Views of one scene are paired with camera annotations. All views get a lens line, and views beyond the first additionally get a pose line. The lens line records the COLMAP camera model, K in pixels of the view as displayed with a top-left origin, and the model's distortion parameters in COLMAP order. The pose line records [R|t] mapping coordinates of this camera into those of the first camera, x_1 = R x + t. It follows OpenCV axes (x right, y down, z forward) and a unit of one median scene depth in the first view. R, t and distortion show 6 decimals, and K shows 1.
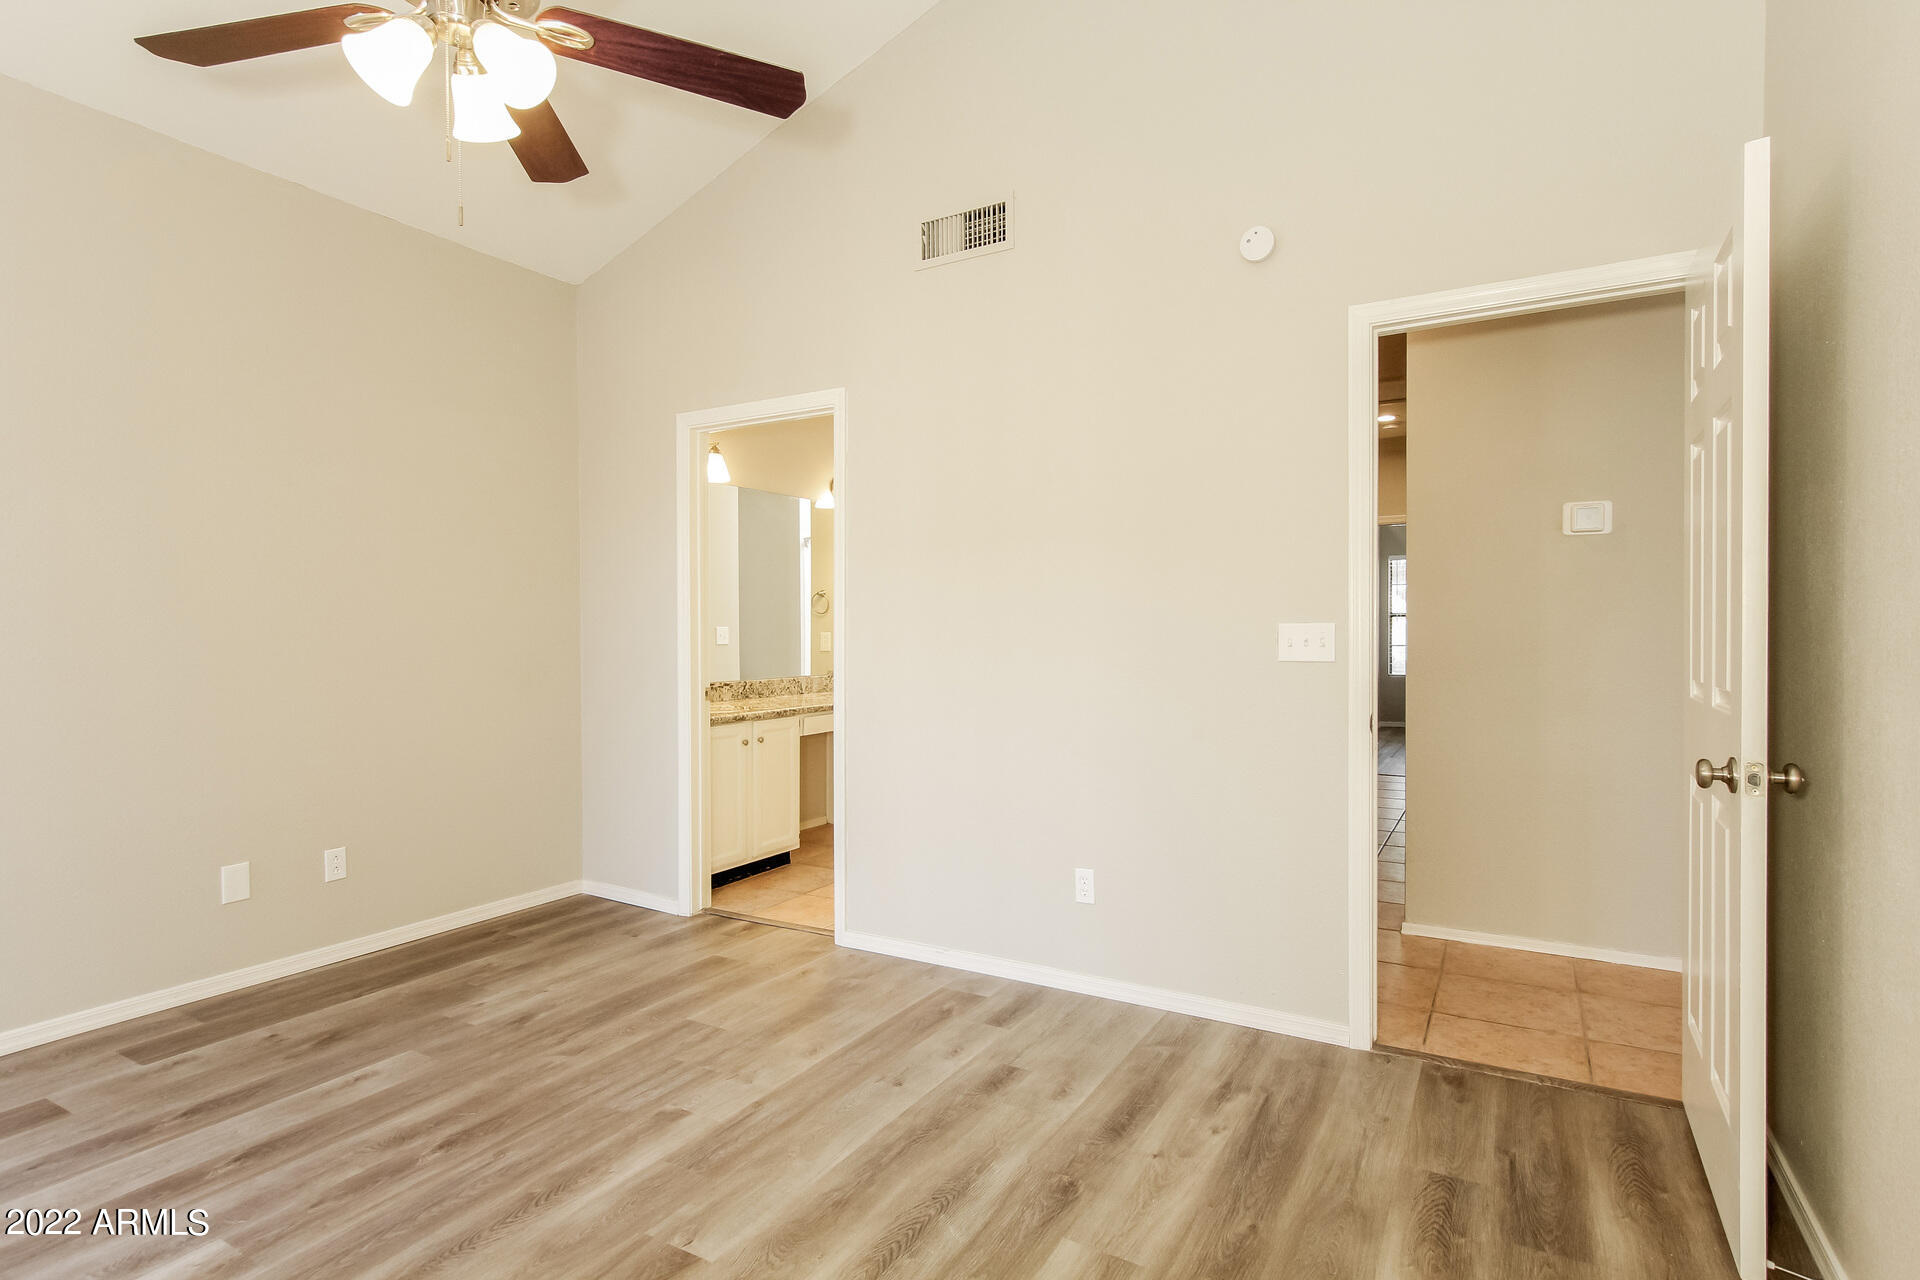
lens RADIAL K [[952.6, 0, 963.5], [0, 952.6, 646.3], [0, 0, 1]] dist [-0.001531, 0.000482]
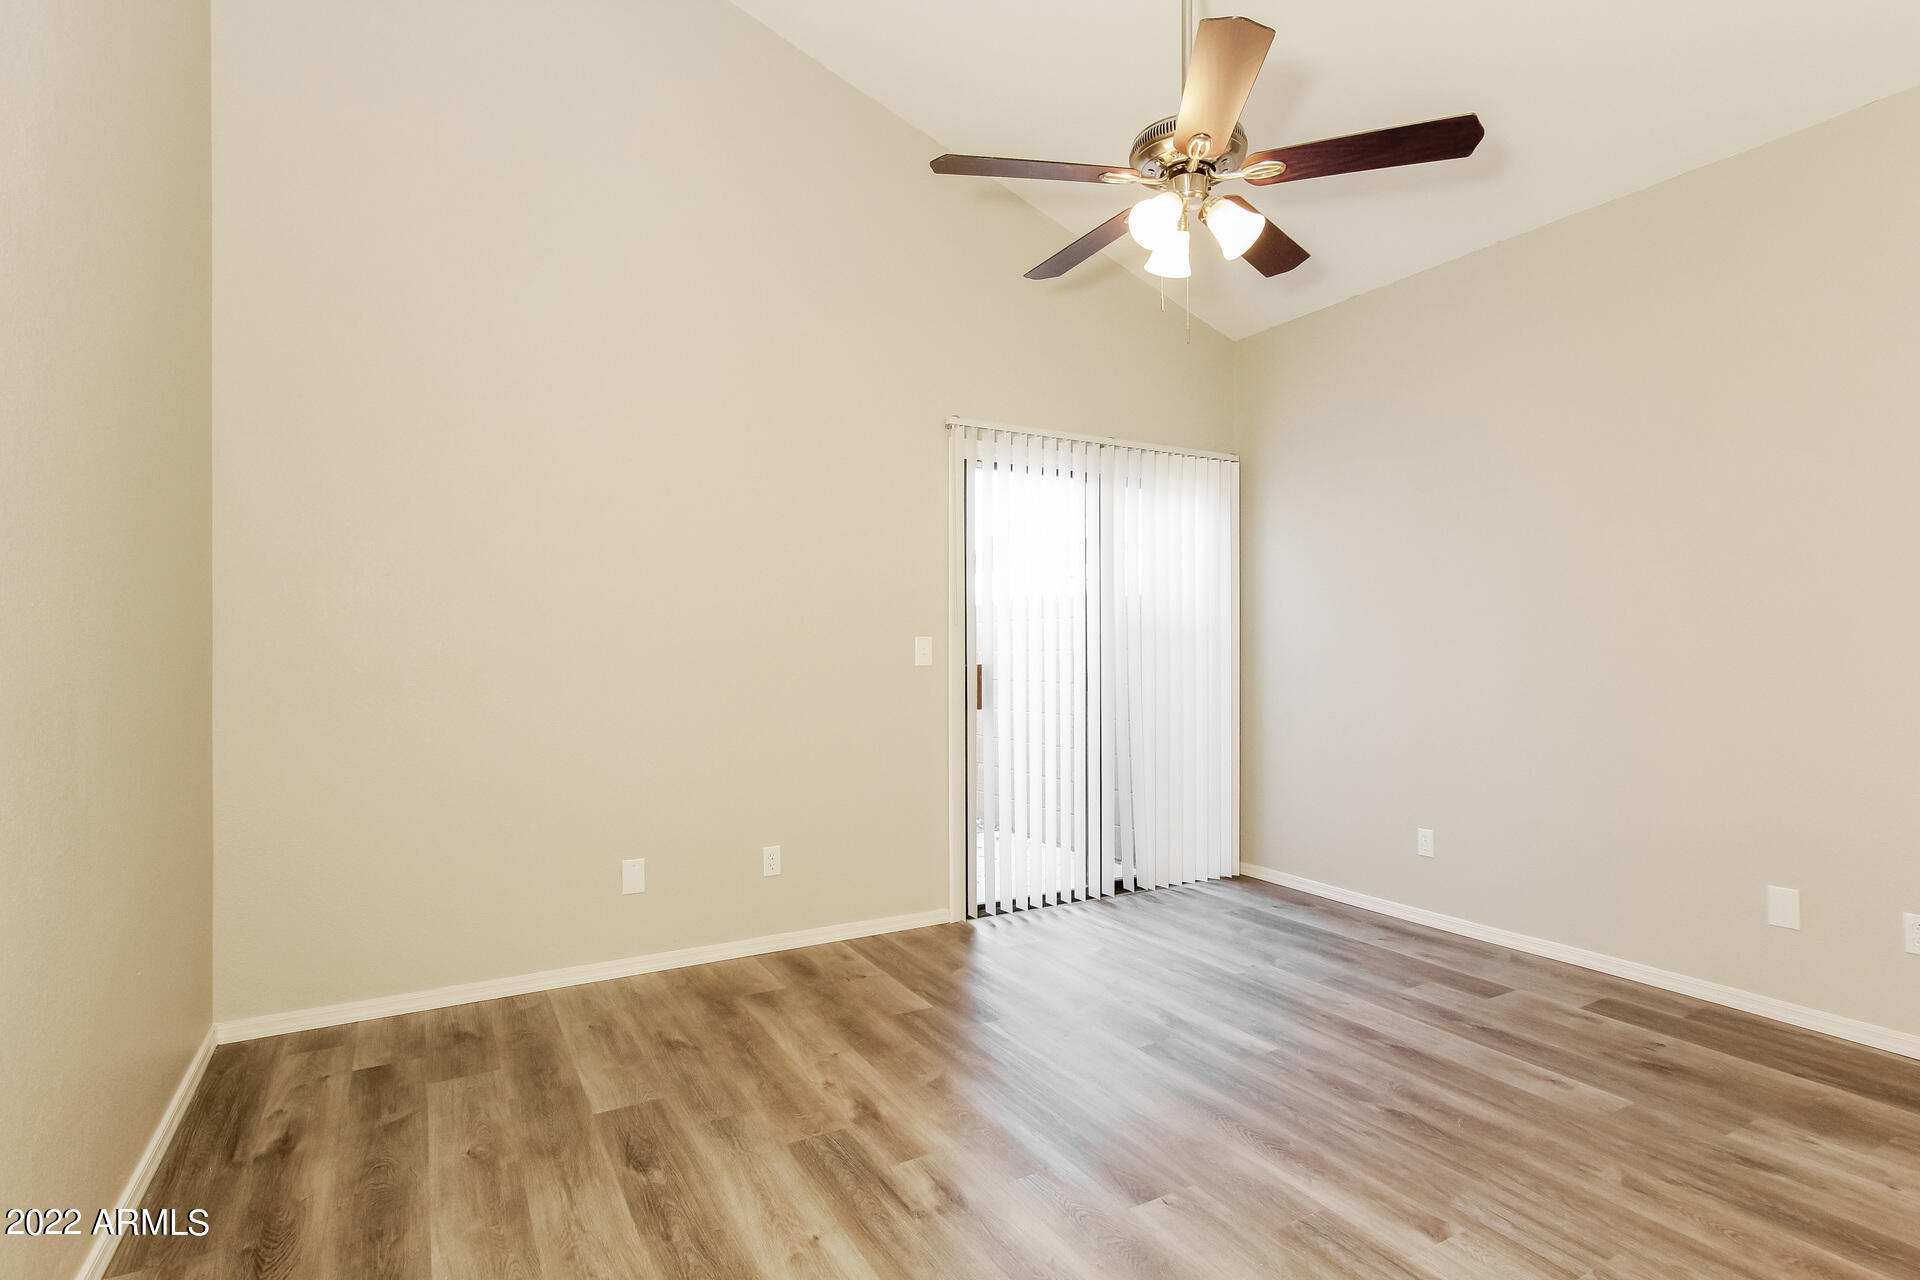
lens RADIAL K [[952.6, 0, 963.5], [0, 952.6, 646.3], [0, 0, 1]] dist [-0.001531, 0.000482]
pose [[-0.505470, 0.006595, -0.862819, 0.555056], [-0.004115, 0.999941, 0.010054, -0.015577], [0.862834, 0.008632, -0.505413, 0.972402]]
